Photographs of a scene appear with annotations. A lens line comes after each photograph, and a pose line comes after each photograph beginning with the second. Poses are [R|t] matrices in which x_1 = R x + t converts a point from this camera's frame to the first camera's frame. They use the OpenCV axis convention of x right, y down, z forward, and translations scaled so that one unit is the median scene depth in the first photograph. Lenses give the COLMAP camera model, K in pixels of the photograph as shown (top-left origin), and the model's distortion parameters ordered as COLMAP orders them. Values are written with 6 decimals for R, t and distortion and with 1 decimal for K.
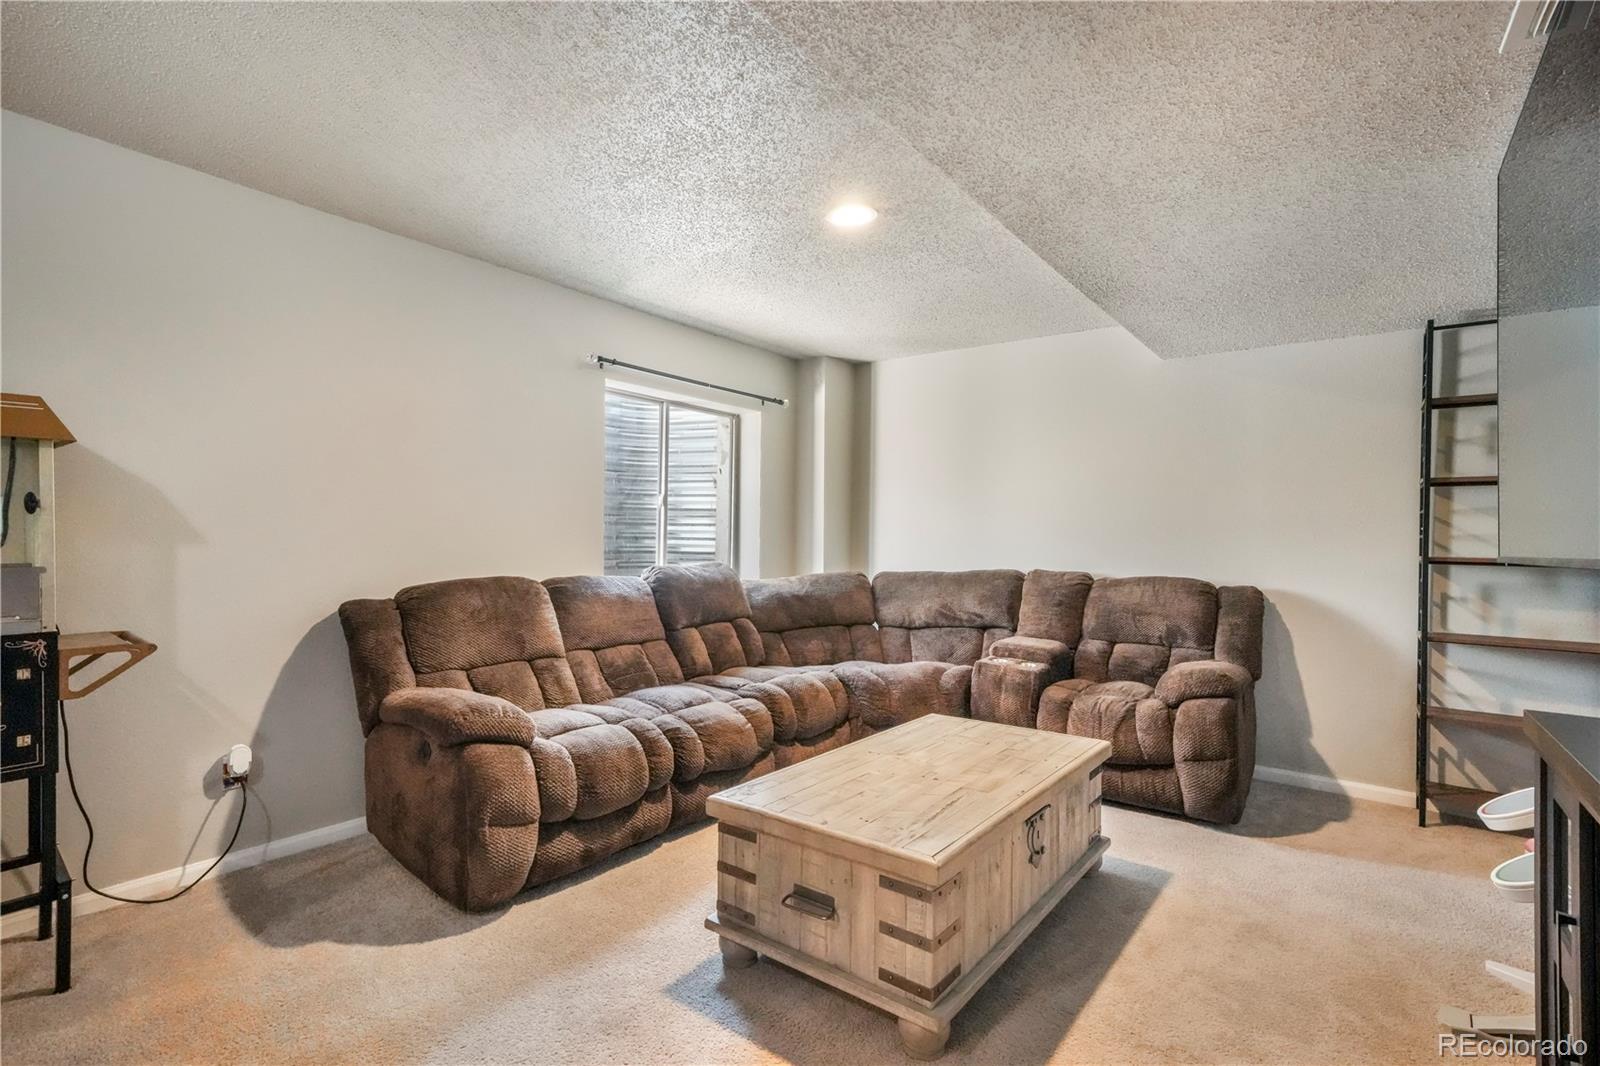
lens RADIAL K [[763.6, 0, 796.5], [0, 763.6, 534.1], [0, 0, 1]] dist [0.000173, 0.000000]
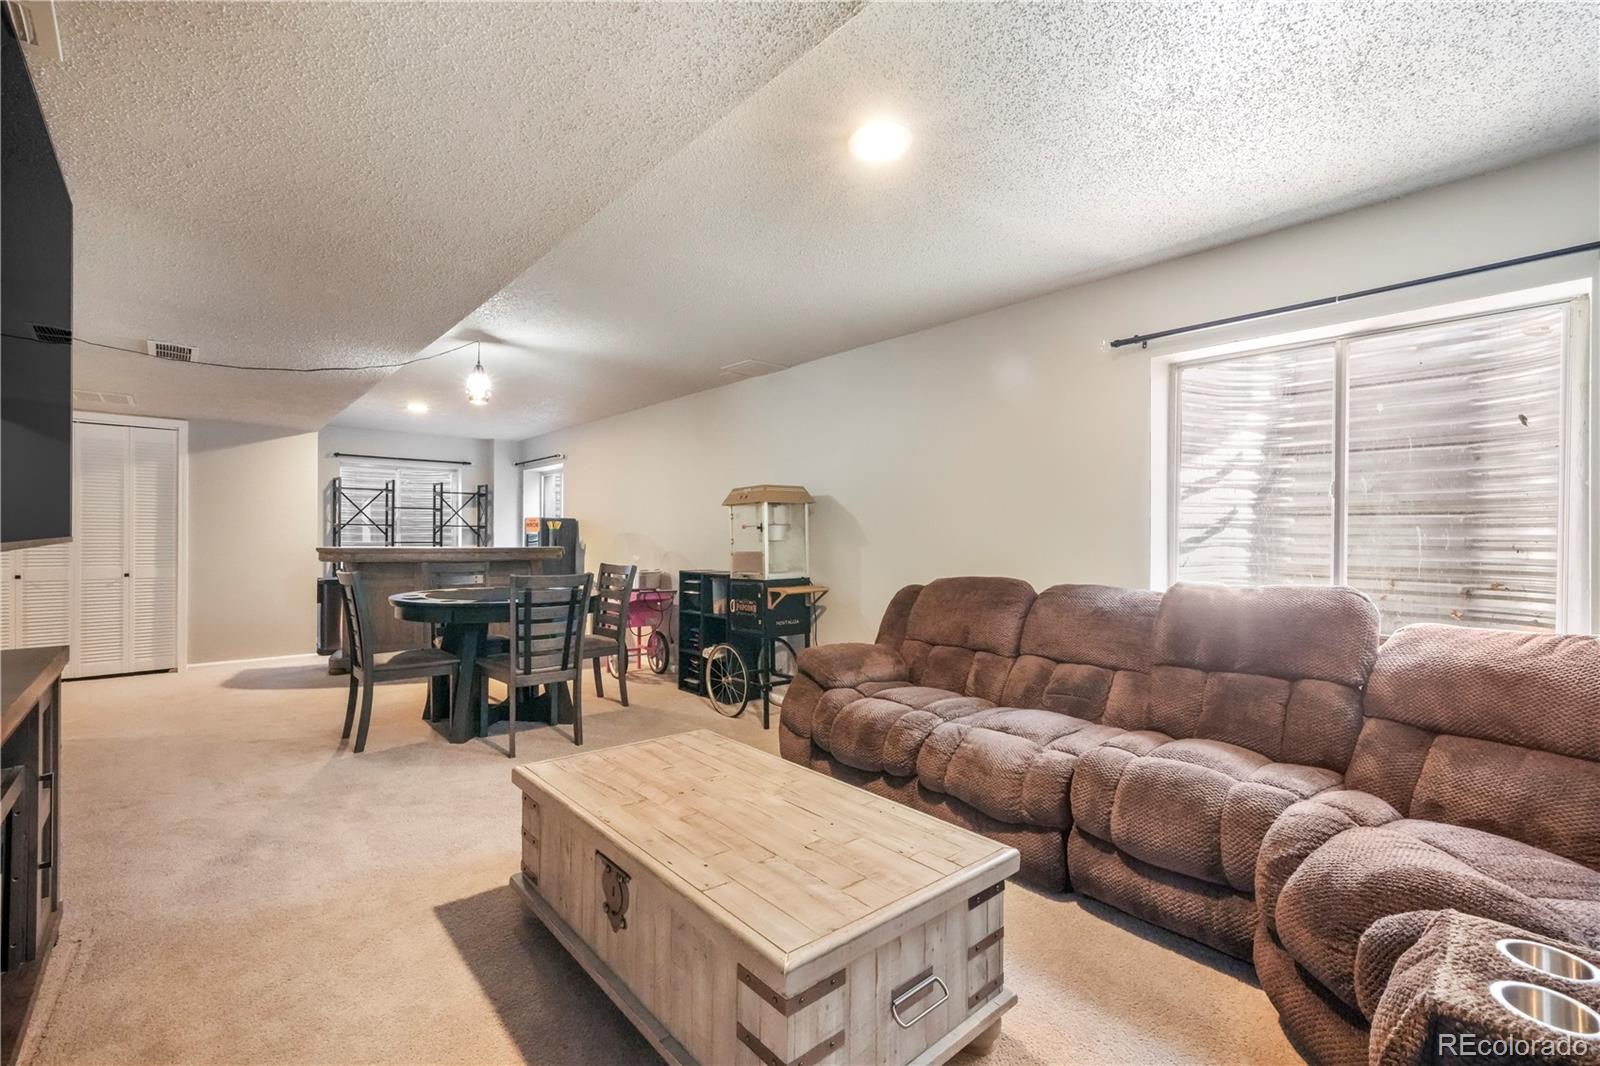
lens RADIAL K [[704.4, 0, 796.7], [0, 704.4, 537.6], [0, 0, 1]] dist [0.002910, 0.000144]
pose [[-0.206329, -0.012290, -0.978405, 0.627859], [-0.010655, 0.999890, -0.010313, 0.009079], [0.978425, 0.008297, -0.206437, 0.822098]]
